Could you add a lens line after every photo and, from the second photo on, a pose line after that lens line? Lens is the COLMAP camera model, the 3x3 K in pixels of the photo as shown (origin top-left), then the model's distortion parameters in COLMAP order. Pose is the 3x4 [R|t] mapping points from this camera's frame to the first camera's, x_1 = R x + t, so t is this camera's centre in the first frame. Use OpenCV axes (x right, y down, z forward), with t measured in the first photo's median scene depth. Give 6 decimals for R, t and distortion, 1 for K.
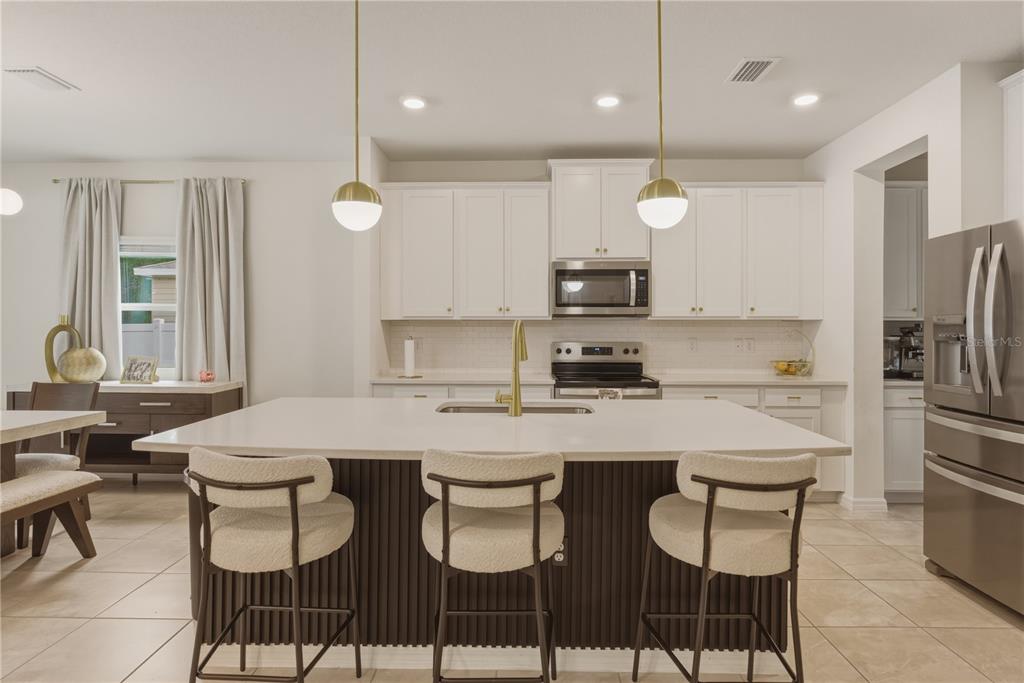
lens RADIAL K [[537.8, 0, 514.9], [0, 537.8, 334.8], [0, 0, 1]] dist [-0.013762, -0.004703]
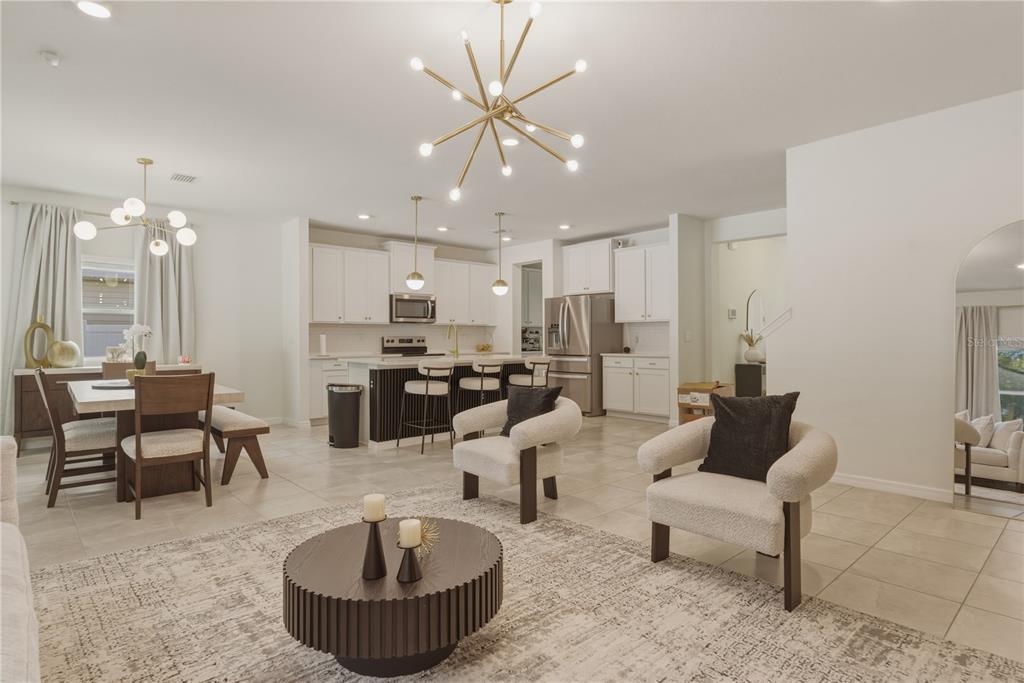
lens RADIAL K [[537.8, 0, 510.9], [0, 537.8, 341.3], [0, 0, 1]] dist [-0.013762, -0.004703]
pose [[0.720170, -0.007722, 0.693754, -0.956613], [0.011964, 0.999928, -0.001289, 0.040088], [-0.693694, 0.009228, 0.720210, -0.676002]]
